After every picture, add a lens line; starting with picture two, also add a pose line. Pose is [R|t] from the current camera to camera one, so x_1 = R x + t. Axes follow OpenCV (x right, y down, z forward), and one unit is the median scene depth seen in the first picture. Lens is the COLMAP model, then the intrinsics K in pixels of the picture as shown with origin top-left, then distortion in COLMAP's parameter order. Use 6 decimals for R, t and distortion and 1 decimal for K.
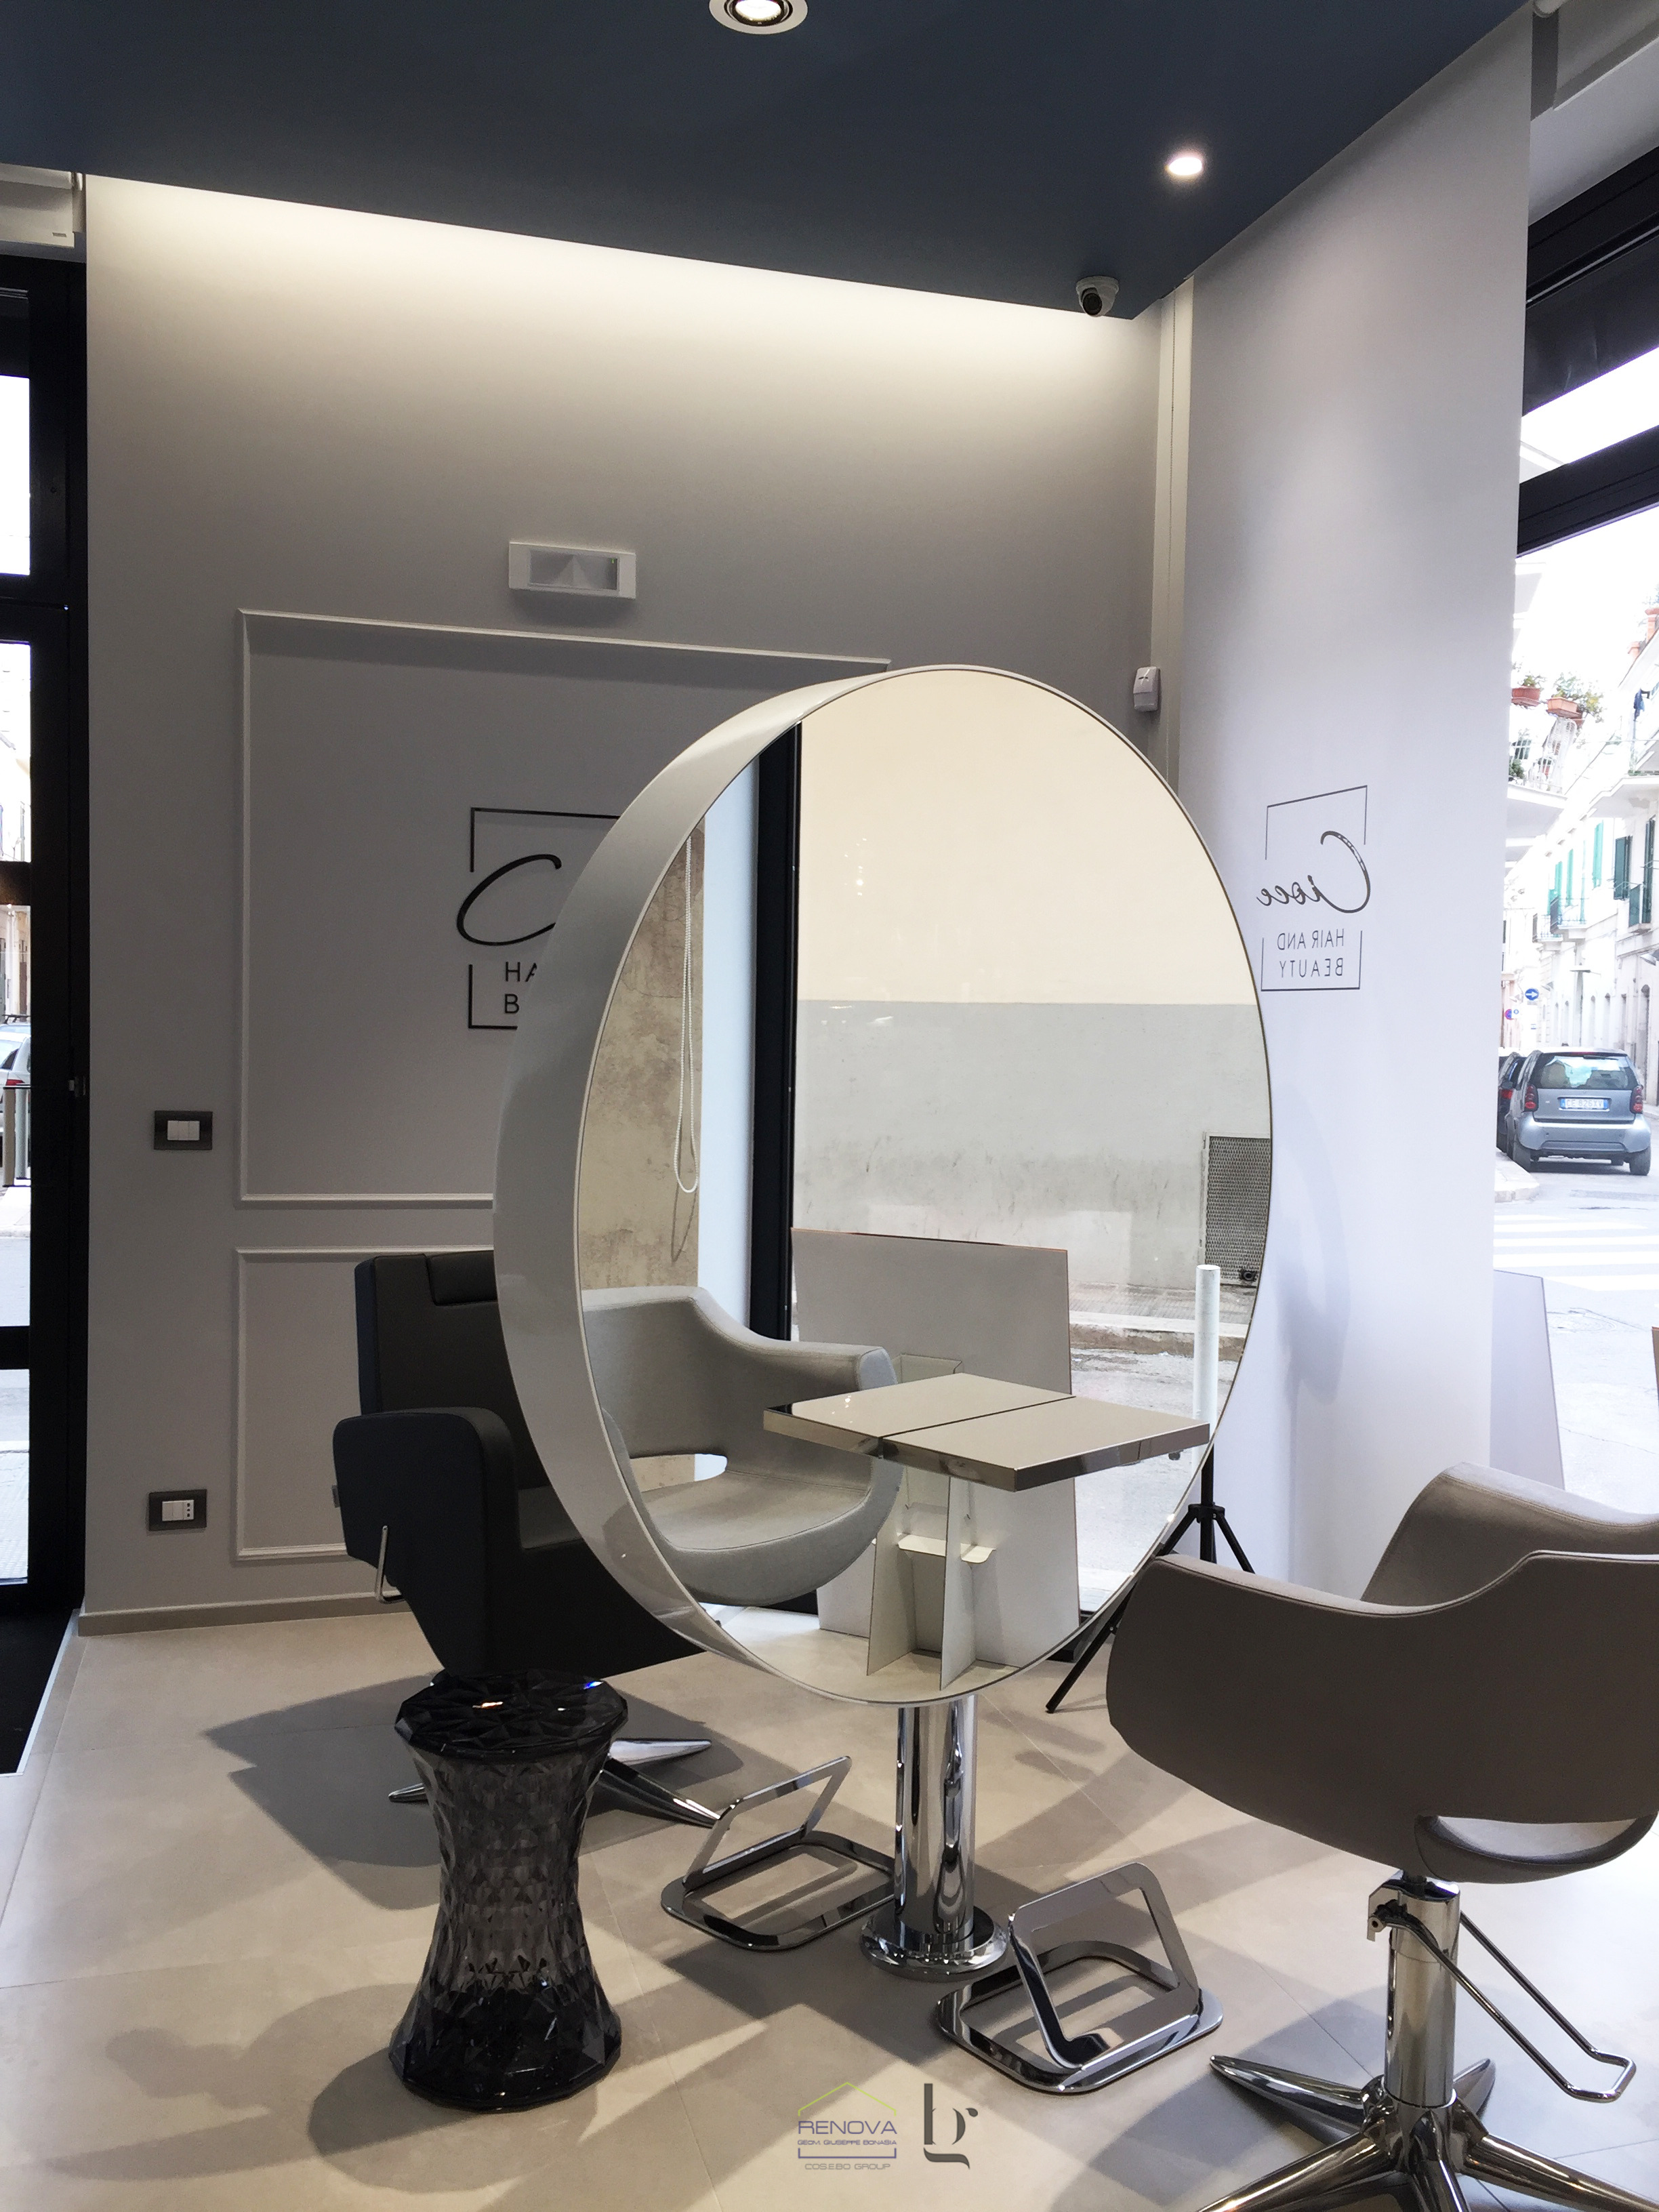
lens RADIAL K [[1874.4, 0, 829.5], [0, 1874.4, 1106.0], [0, 0, 1]] dist [0.079553, -0.118931]
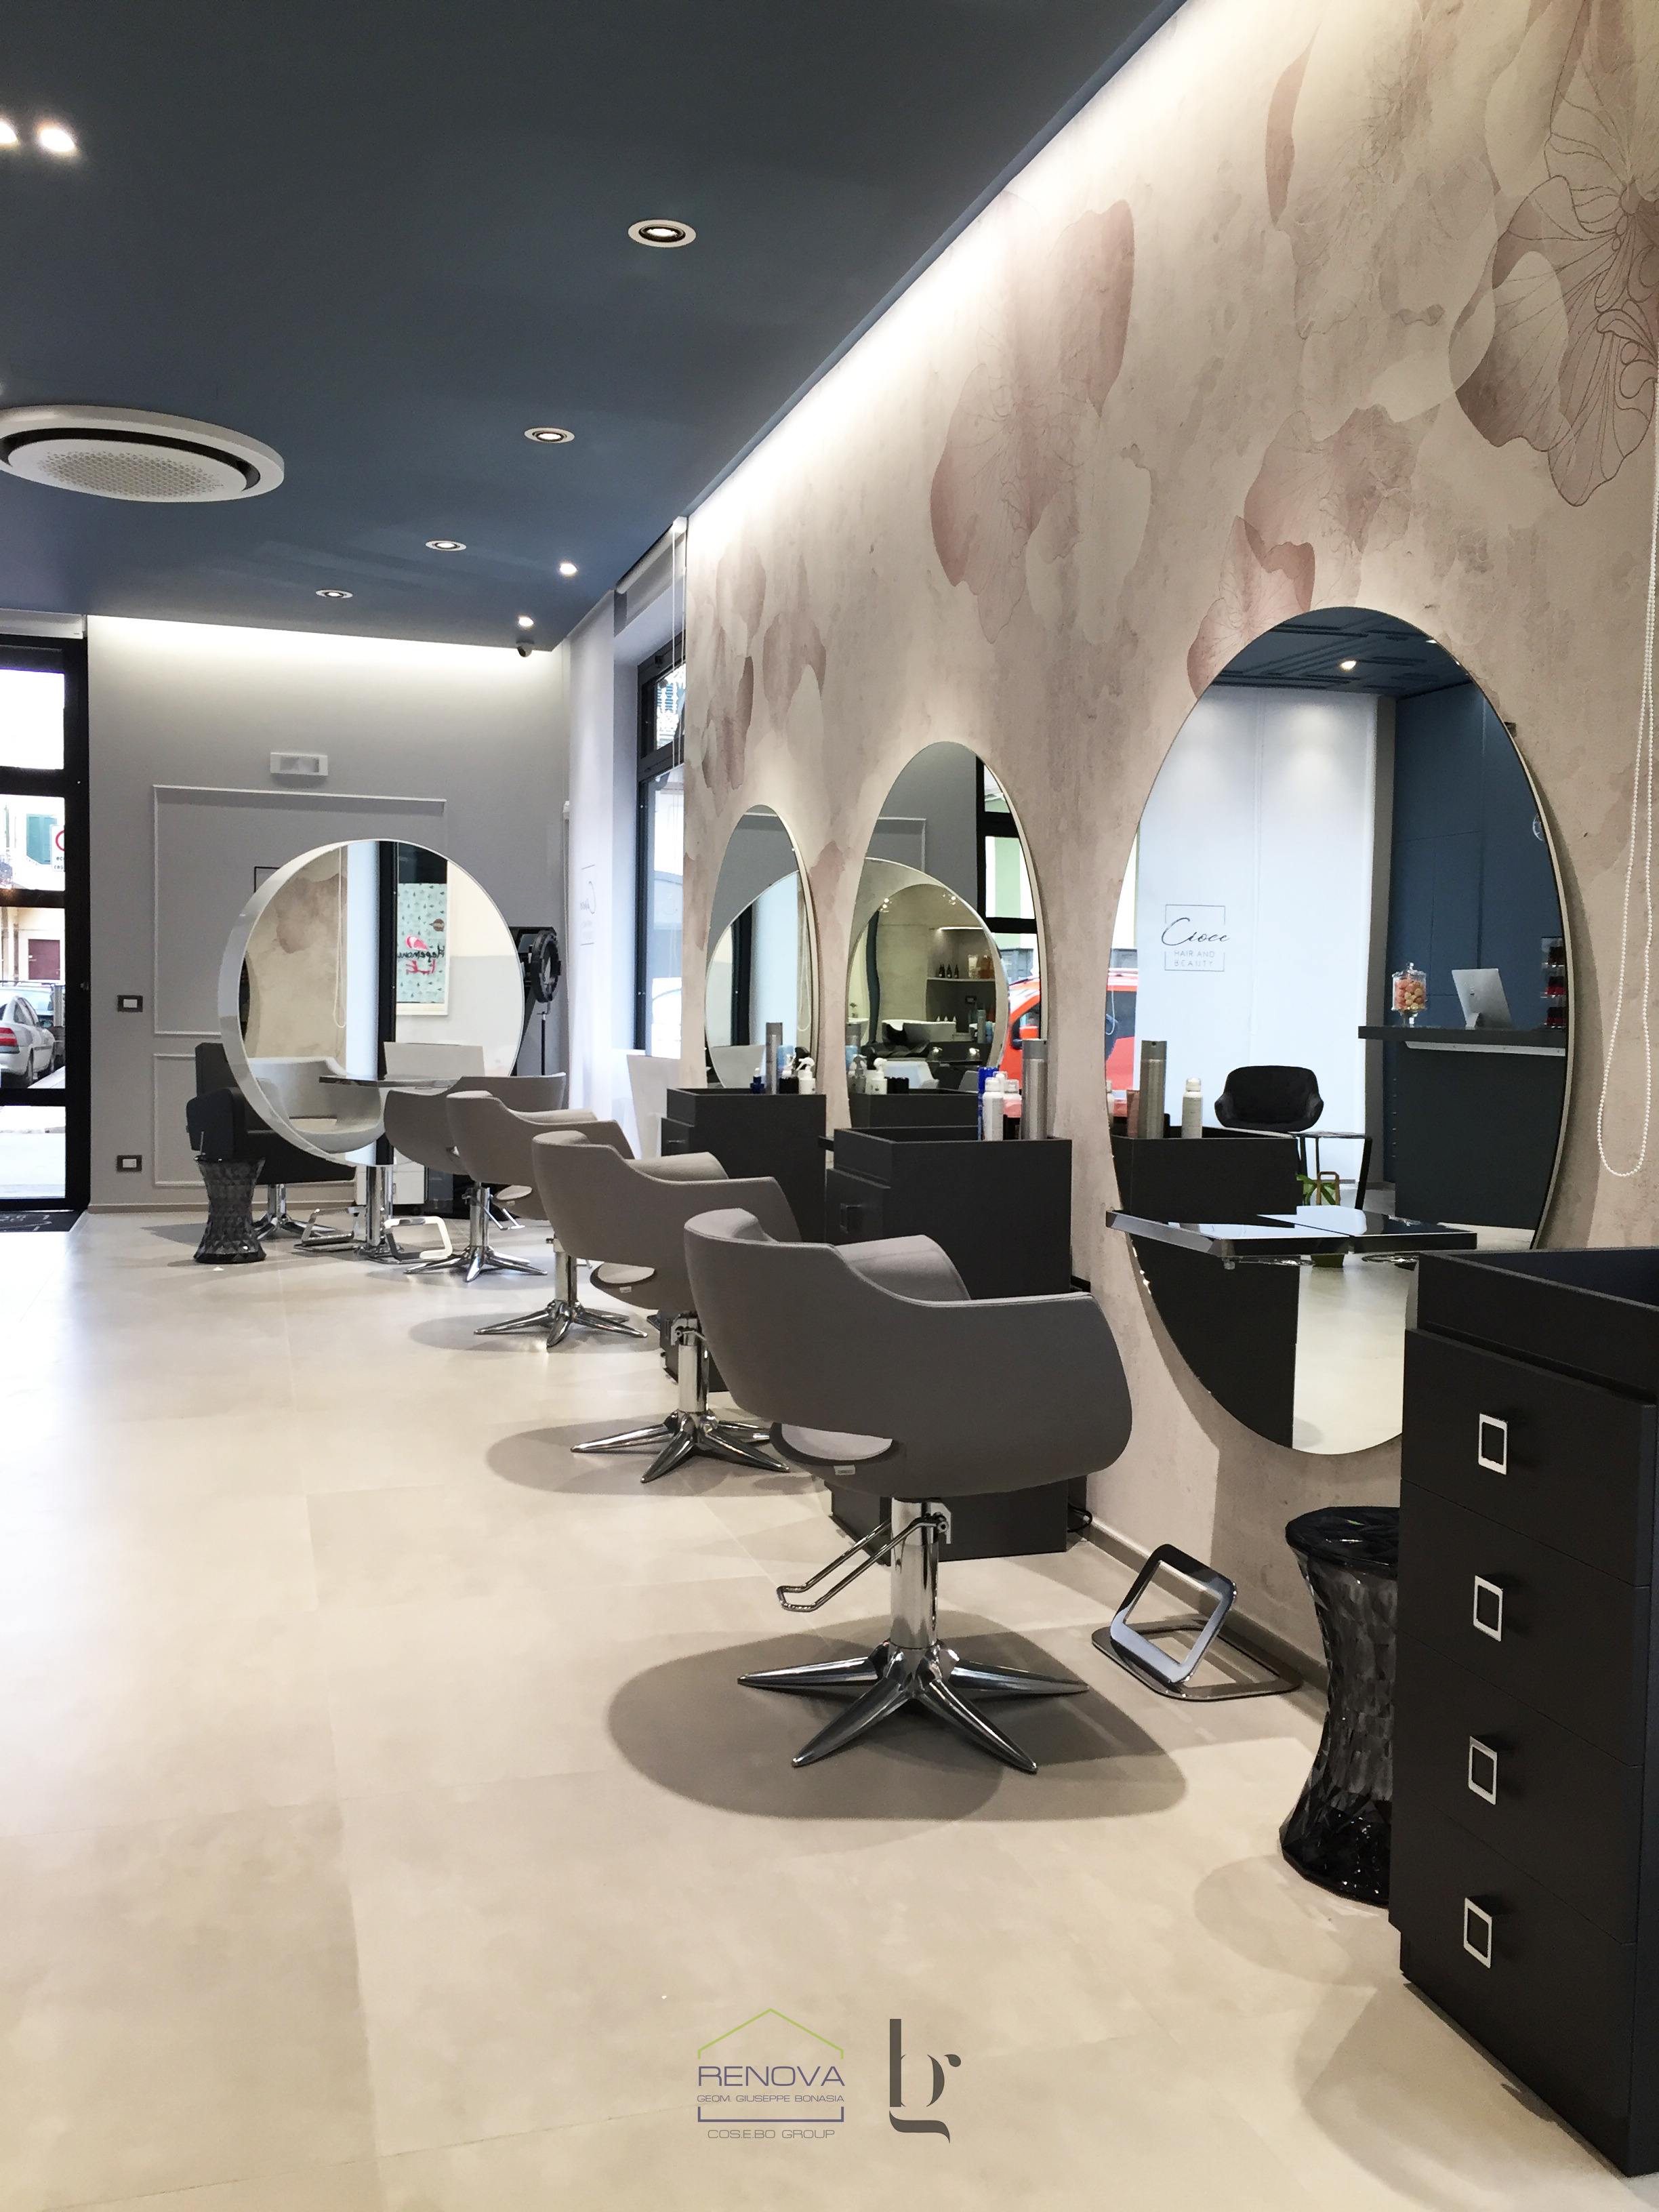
lens RADIAL K [[1874.4, 0, 829.5], [0, 1874.4, 1106.0], [0, 0, 1]] dist [0.079553, -0.118931]
pose [[0.999814, -0.000905, 0.019262, 0.495731], [0.000667, 0.999924, 0.012350, 0.113563], [-0.019272, -0.012335, 0.999738, -1.409123]]
